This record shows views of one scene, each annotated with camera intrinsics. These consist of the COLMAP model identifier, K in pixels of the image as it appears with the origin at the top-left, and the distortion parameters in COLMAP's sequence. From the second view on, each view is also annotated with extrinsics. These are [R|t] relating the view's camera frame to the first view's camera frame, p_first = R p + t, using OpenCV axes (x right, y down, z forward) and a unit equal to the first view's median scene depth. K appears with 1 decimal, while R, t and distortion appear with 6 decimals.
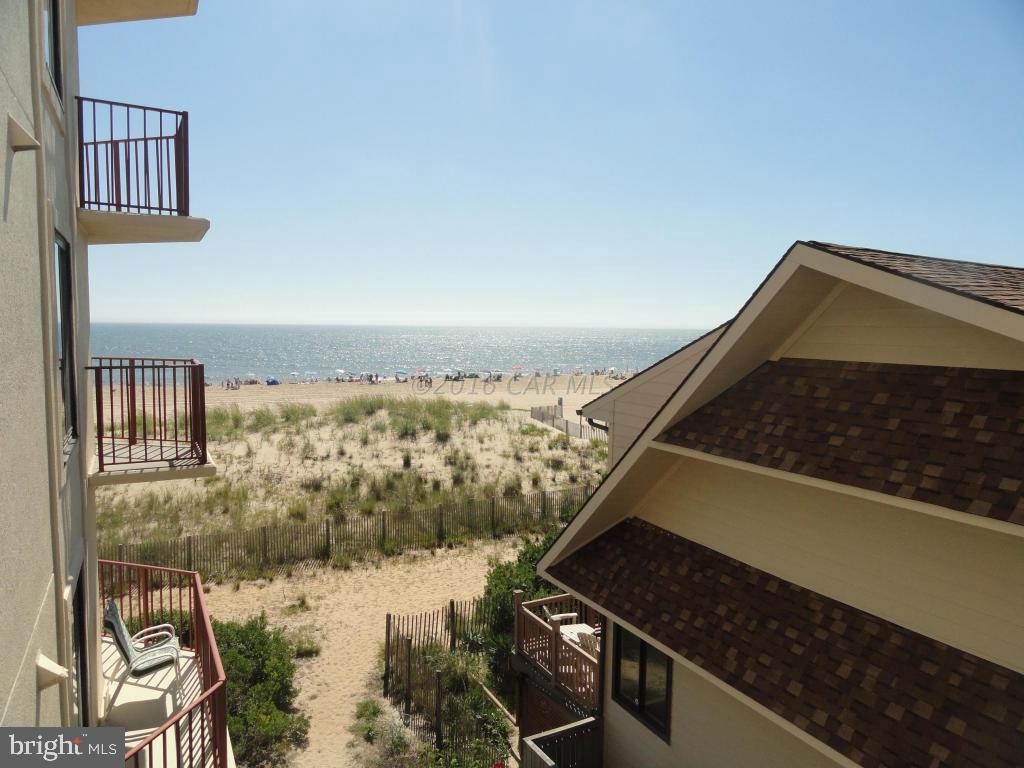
lens RADIAL K [[704.2, 0, 510.8], [0, 704.2, 383.4], [0, 0, 1]] dist [-0.015050, 0.011021]
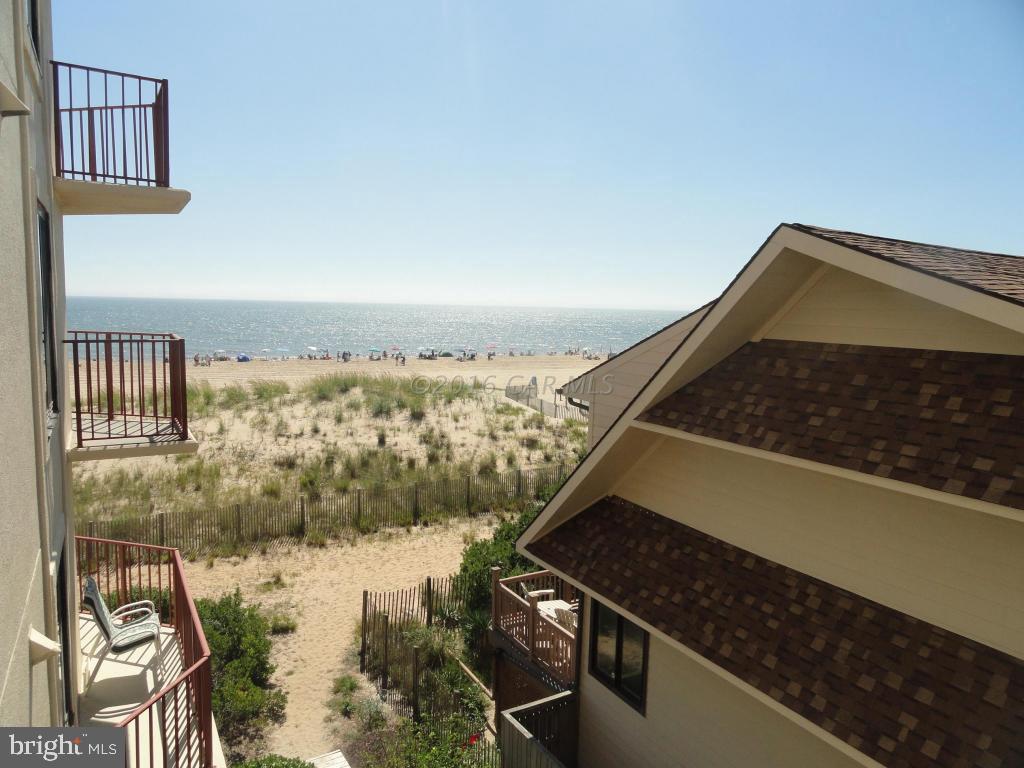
lens RADIAL K [[704.2, 0, 508.3], [0, 704.2, 382.7], [0, 0, 1]] dist [-0.015050, 0.011021]
pose [[0.999355, 0.009028, 0.034748, -0.009462], [-0.010016, 0.999548, 0.028361, 0.000865], [-0.034476, -0.028690, 0.998994, -0.001025]]
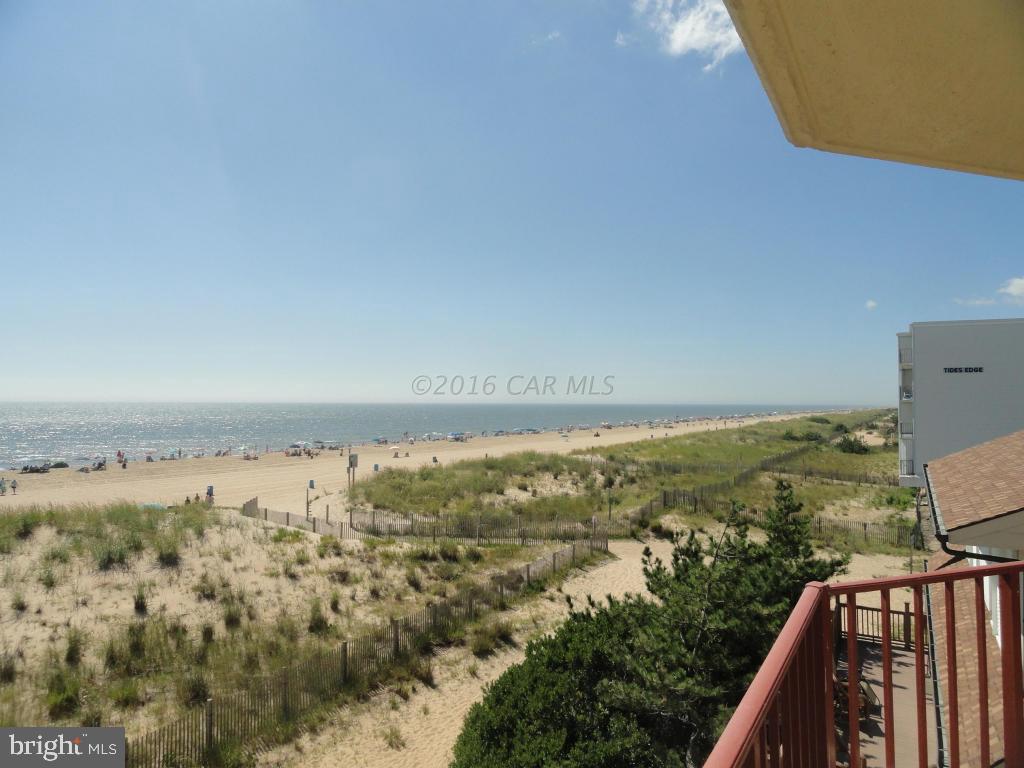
lens RADIAL K [[704.2, 0, 513.5], [0, 704.2, 382.0], [0, 0, 1]] dist [-0.015050, 0.011021]
pose [[0.843914, 0.004907, 0.536456, -0.545648], [0.051784, 0.994544, -0.090560, -0.063103], [-0.533974, 0.104204, 0.839055, 0.544186]]
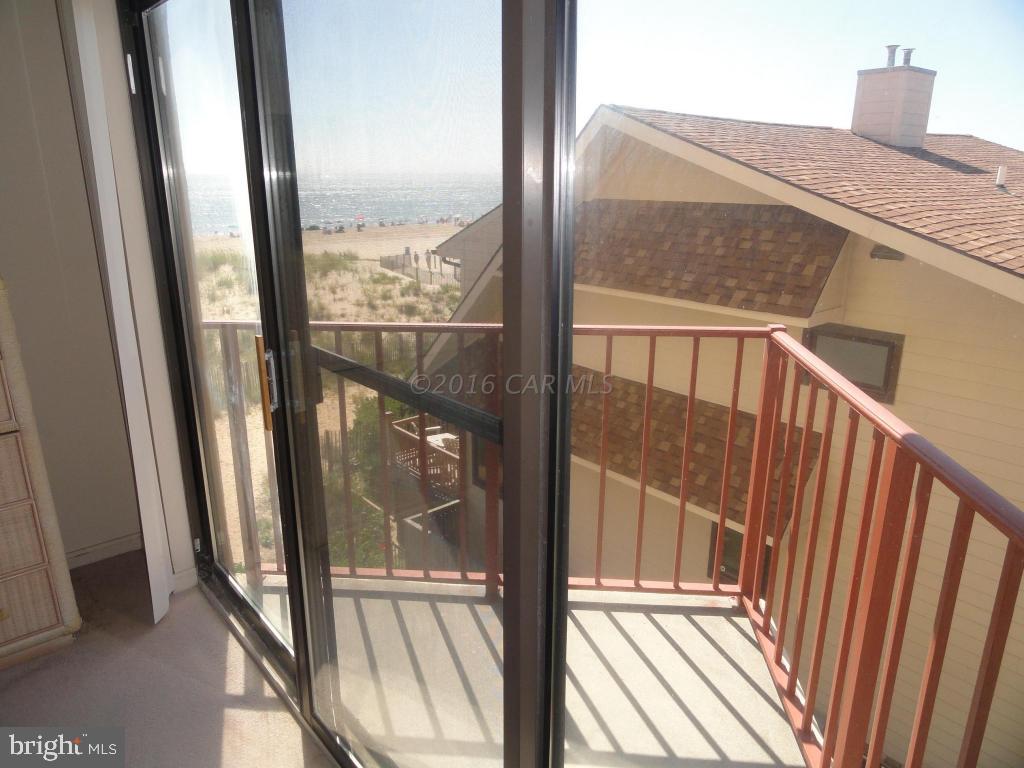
lens RADIAL K [[704.2, 0, 513.3], [0, 704.2, 384.7], [0, 0, 1]] dist [-0.015050, 0.011021]
pose [[0.975454, -0.075855, 0.206727, -0.026361], [0.030385, 0.976181, 0.214818, 0.008586], [-0.218098, -0.203264, 0.954525, -0.148212]]
